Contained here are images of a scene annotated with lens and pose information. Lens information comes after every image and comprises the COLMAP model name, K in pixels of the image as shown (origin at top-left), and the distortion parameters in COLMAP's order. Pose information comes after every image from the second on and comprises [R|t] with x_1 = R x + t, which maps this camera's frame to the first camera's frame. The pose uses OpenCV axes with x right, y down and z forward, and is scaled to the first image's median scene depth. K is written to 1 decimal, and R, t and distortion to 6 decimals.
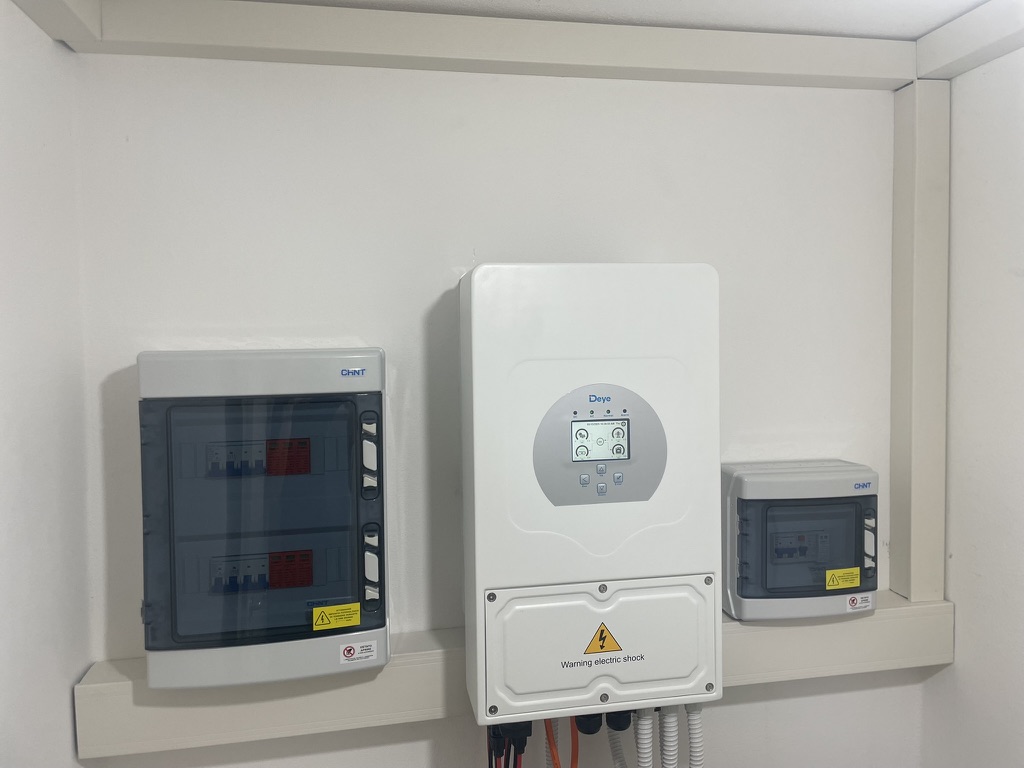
lens RADIAL K [[776.9, 0, 518.9], [0, 776.9, 377.4], [0, 0, 1]] dist [0.104946, -0.160326]
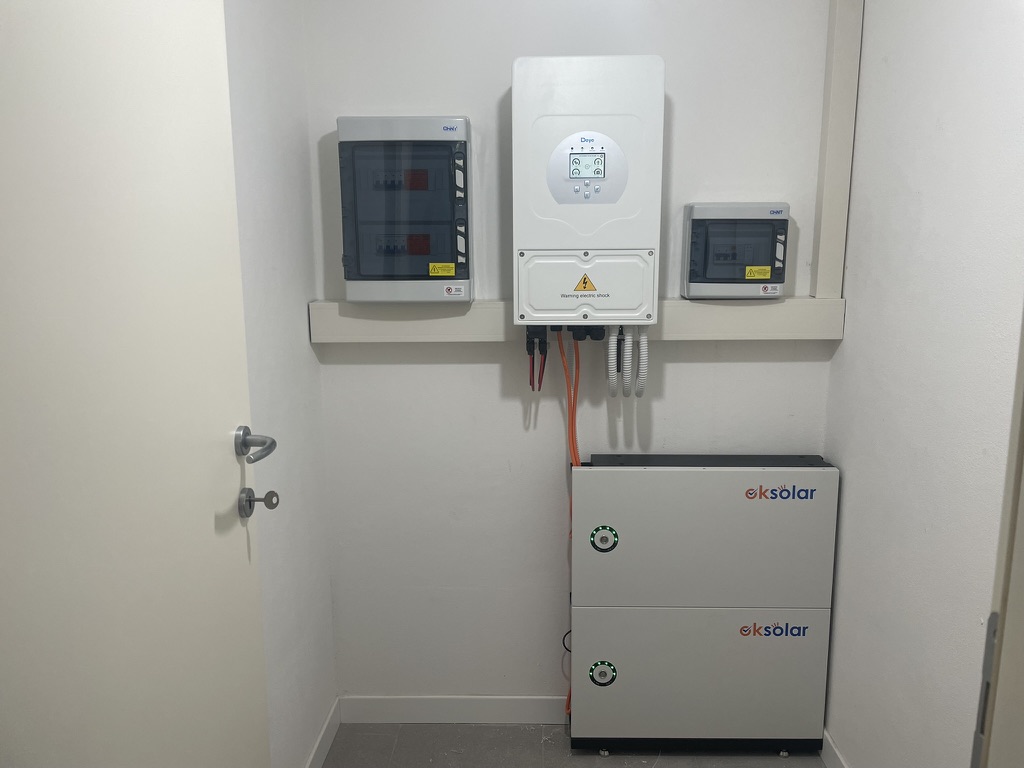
lens RADIAL K [[776.9, 0, 518.9], [0, 776.9, 377.4], [0, 0, 1]] dist [0.104946, -0.160326]
pose [[0.978060, 0.048106, -0.202695, 0.323852], [-0.018287, 0.989043, 0.146490, 0.286783], [0.207521, -0.139569, 0.968223, -0.753887]]
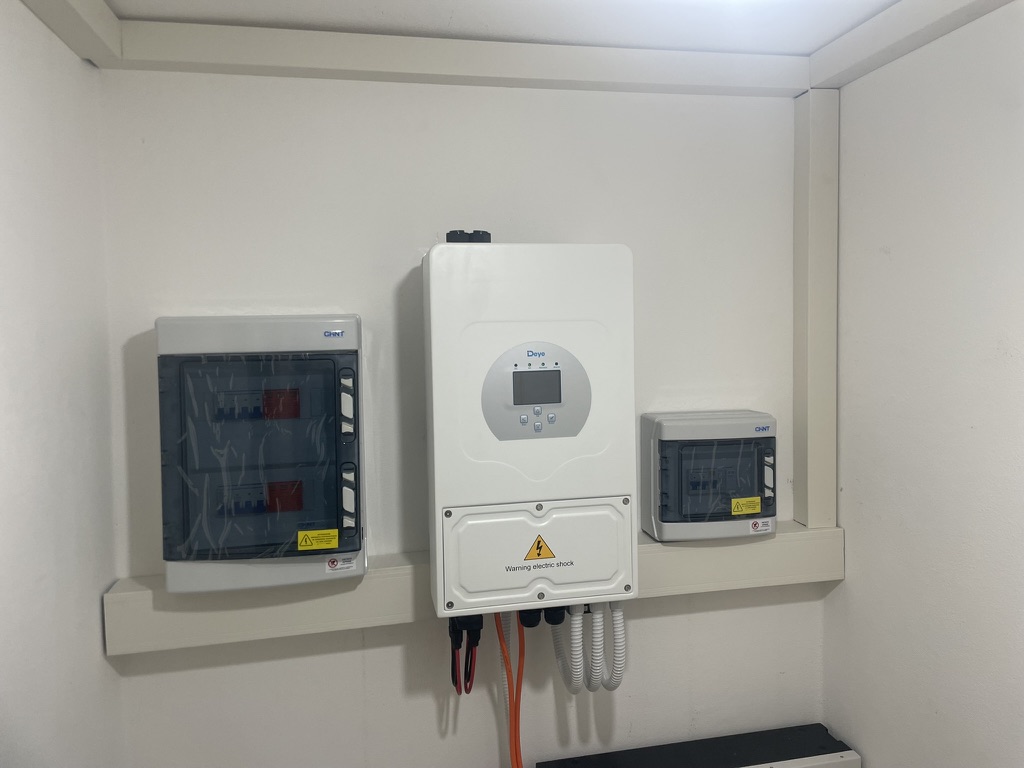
lens RADIAL K [[781.7, 0, 531.6], [0, 781.7, 366.0], [0, 0, 1]] dist [0.099563, -0.165643]
pose [[0.999702, -0.006279, 0.023582, 0.066430], [0.006189, 0.999973, 0.003898, 0.041048], [-0.023606, -0.003751, 0.999714, -0.233016]]
